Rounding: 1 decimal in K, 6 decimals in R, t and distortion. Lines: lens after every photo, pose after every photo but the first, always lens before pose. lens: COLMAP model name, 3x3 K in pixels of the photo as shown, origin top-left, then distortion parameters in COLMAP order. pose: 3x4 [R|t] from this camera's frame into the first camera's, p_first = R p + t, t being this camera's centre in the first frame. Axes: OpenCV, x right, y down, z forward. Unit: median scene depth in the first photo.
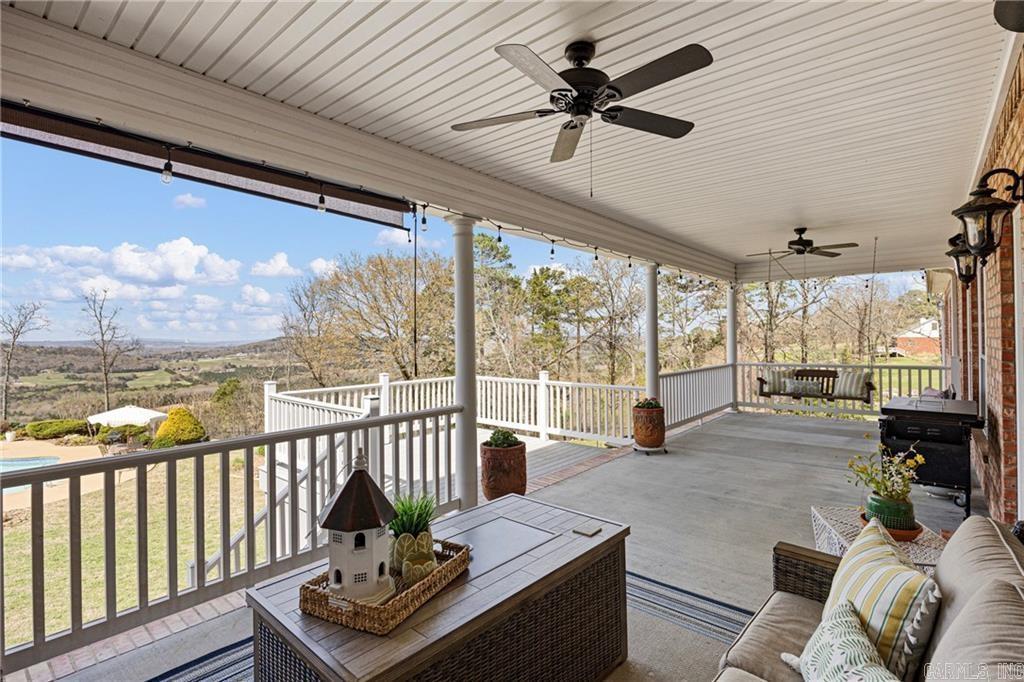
lens RADIAL K [[491.3, 0, 529.6], [0, 491.3, 326.0], [0, 0, 1]] dist [-0.003685, -0.000515]
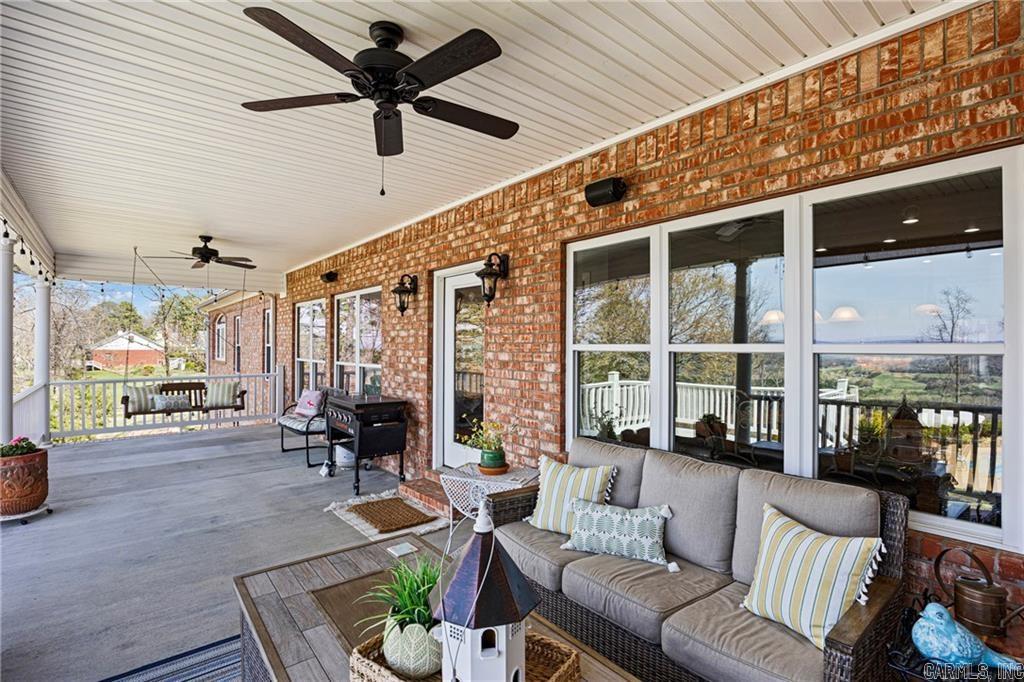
lens RADIAL K [[491.3, 0, 510.7], [0, 491.3, 349.3], [0, 0, 1]] dist [-0.003685, -0.000515]
pose [[0.181989, 0.005445, 0.983285, -0.291858], [-0.027603, 0.999619, -0.000426, 0.007650], [-0.982913, -0.027064, 0.182070, 0.235779]]
